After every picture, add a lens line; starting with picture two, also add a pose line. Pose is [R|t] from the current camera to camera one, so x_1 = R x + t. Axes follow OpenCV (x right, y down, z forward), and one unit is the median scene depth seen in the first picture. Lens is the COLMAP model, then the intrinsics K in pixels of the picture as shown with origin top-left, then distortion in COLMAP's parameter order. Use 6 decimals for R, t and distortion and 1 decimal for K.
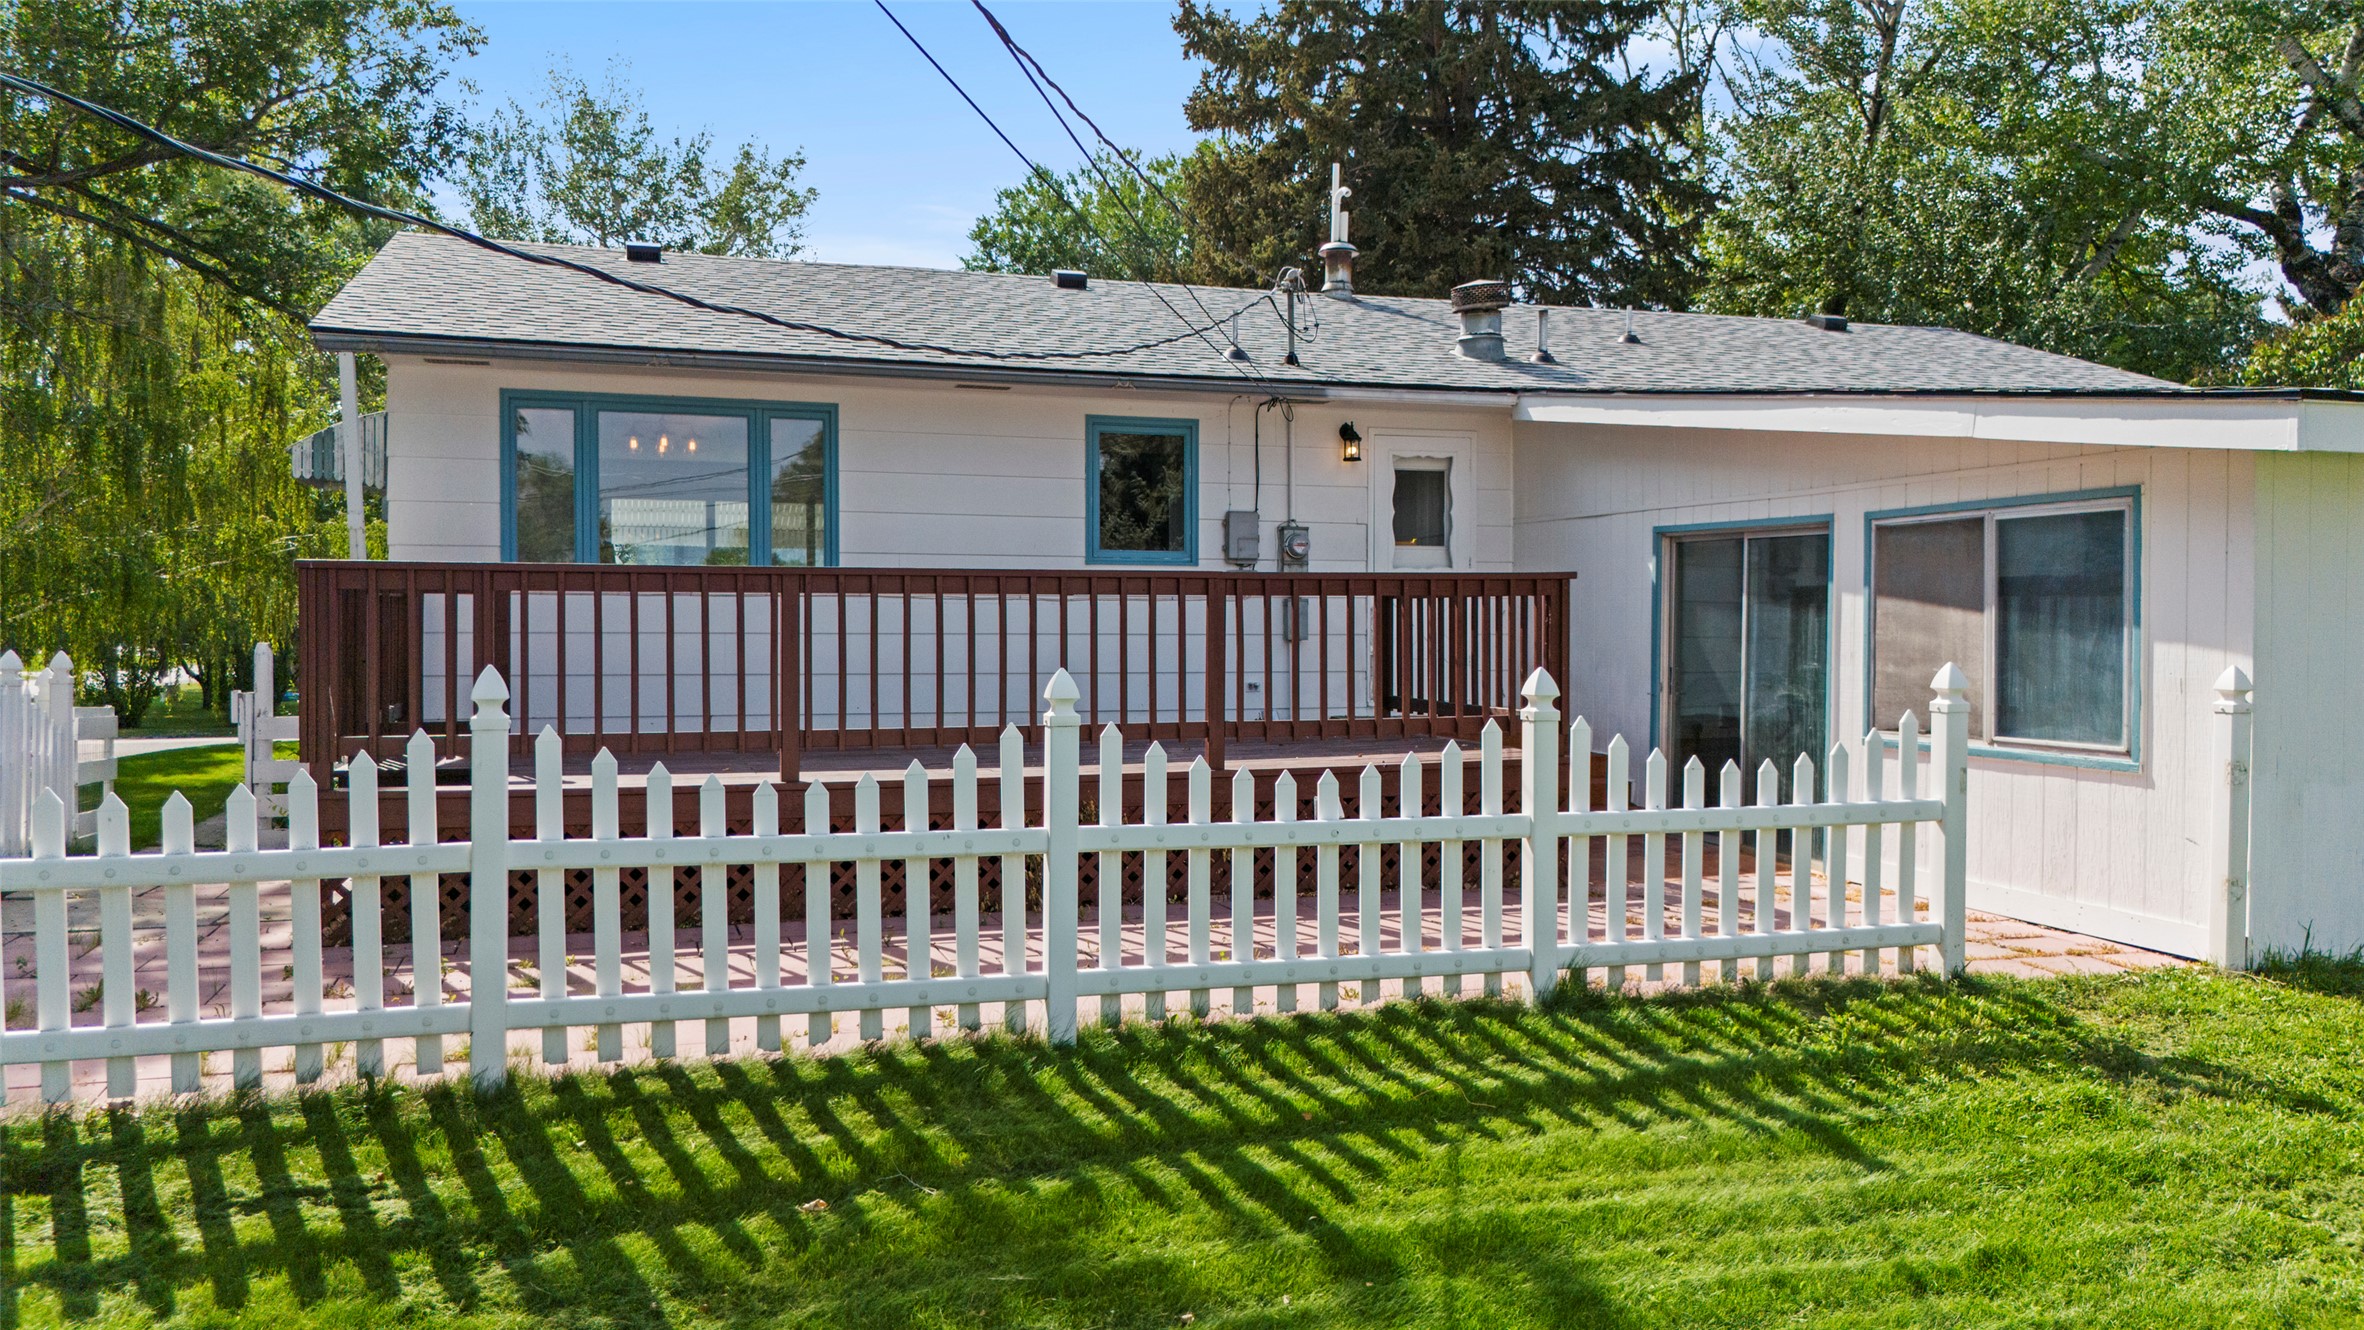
lens RADIAL K [[1786.5, 0, 1201.2], [0, 1786.5, 651.0], [0, 0, 1]] dist [0.047167, -0.014676]
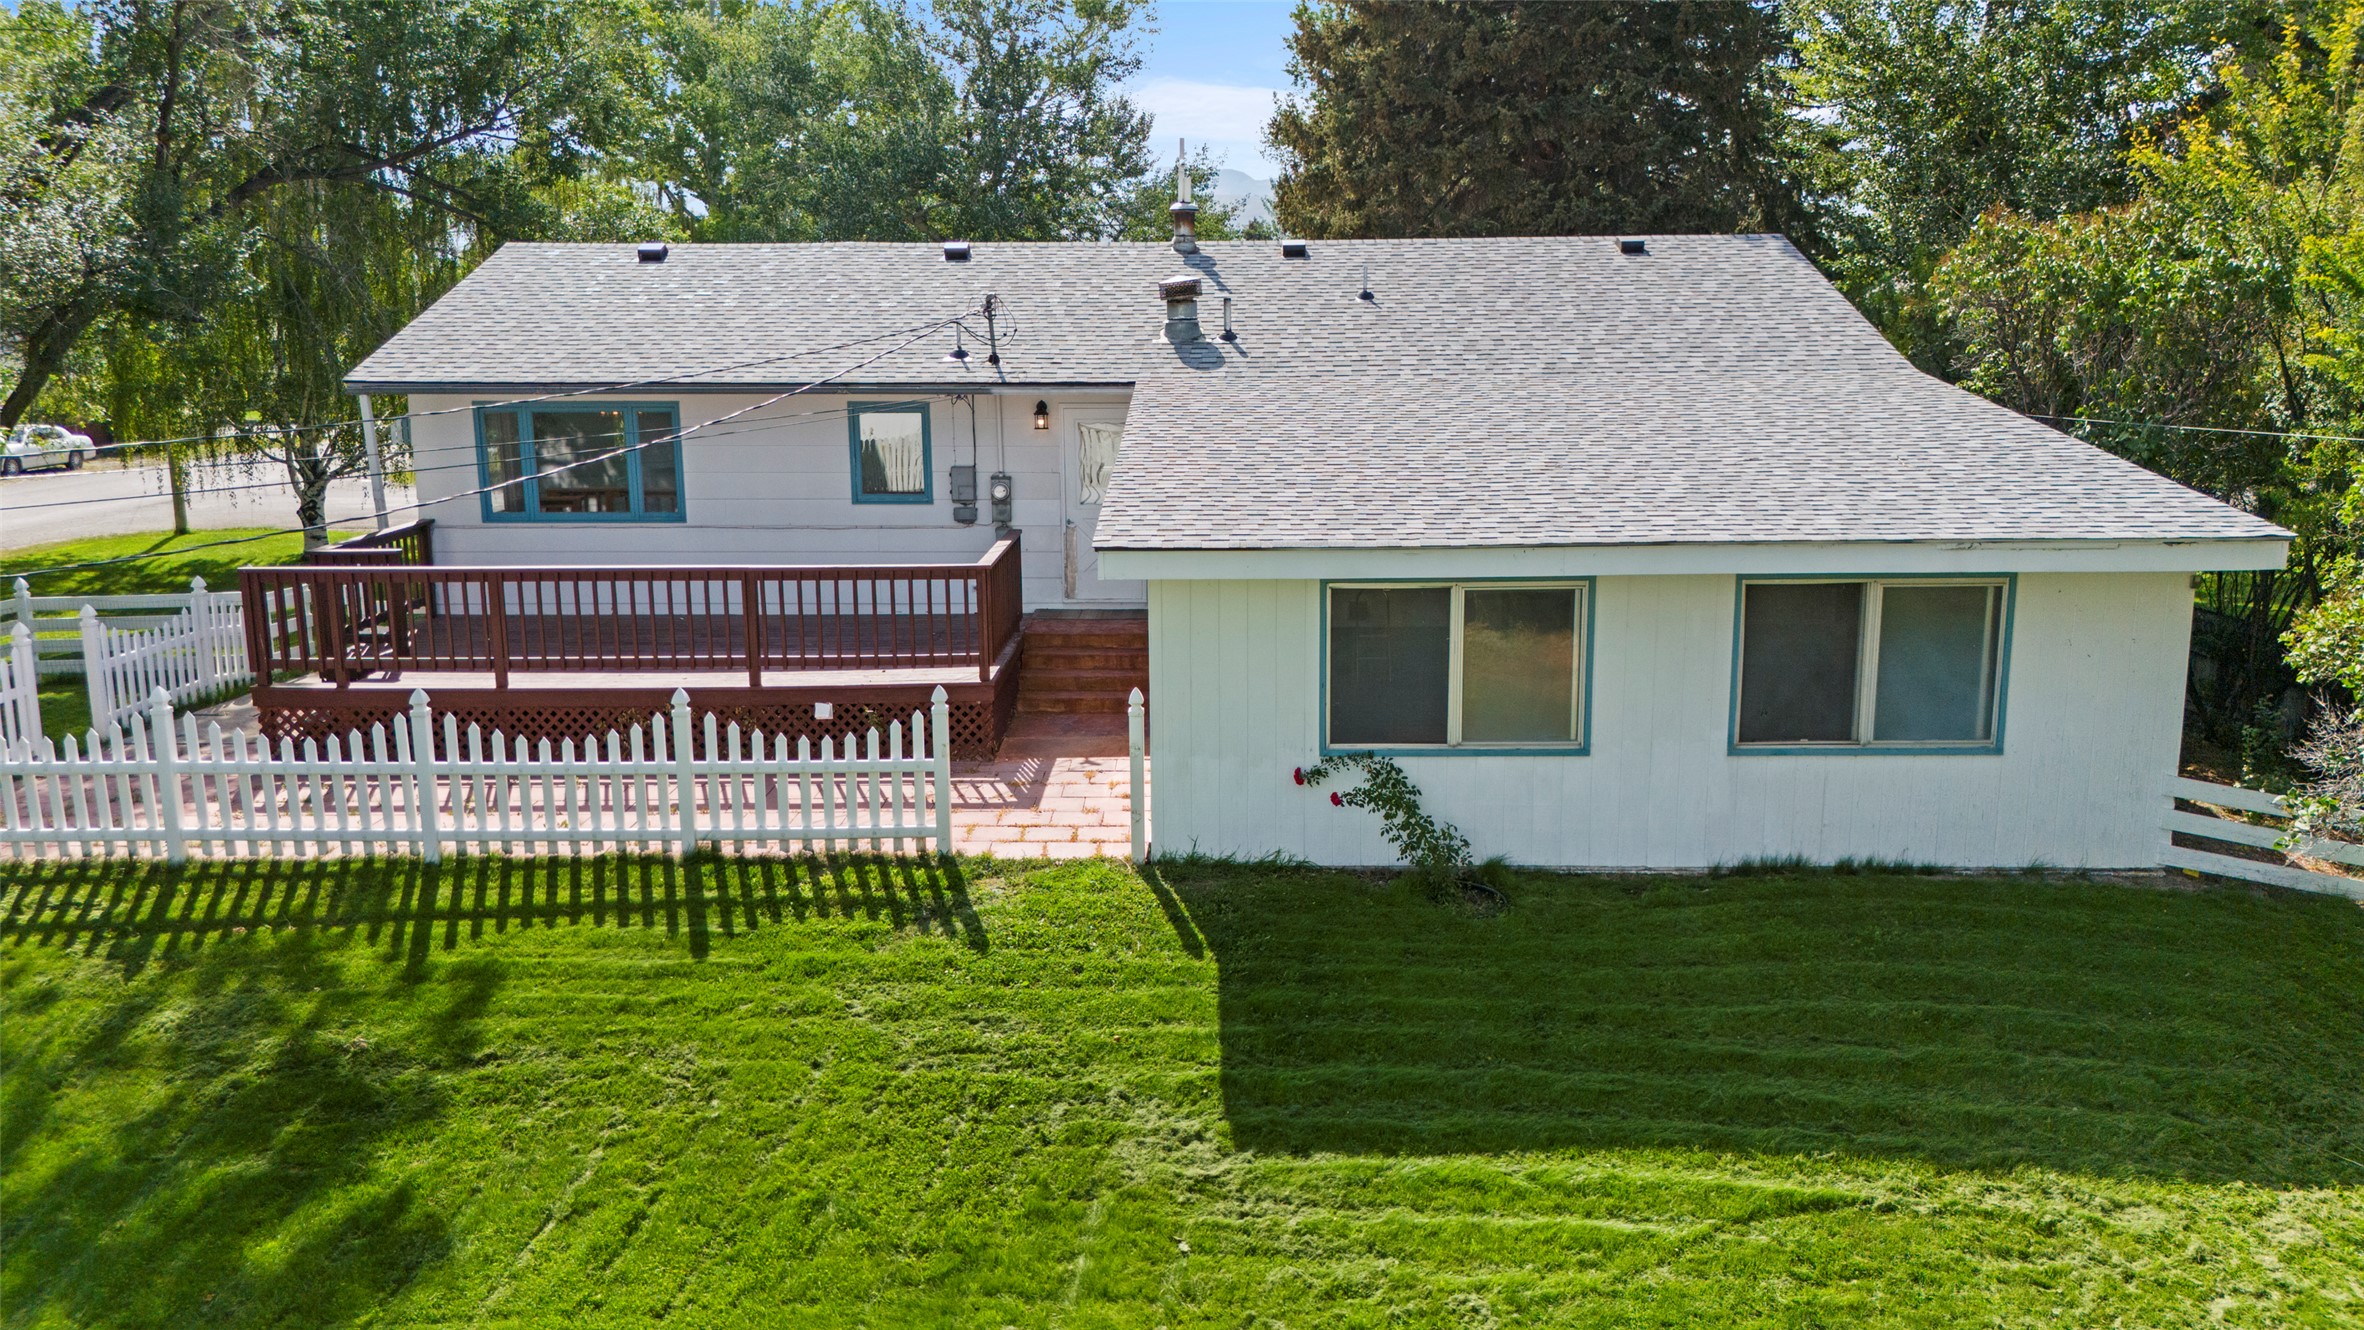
lens RADIAL K [[1786.5, 0, 1178.7], [0, 1786.5, 679.9], [0, 0, 1]] dist [0.047167, -0.014676]
pose [[0.948041, 0.055307, -0.313305, 1.192408], [0.003288, 0.983018, 0.183477, -0.321147], [0.318132, -0.174974, 0.931760, -0.560738]]
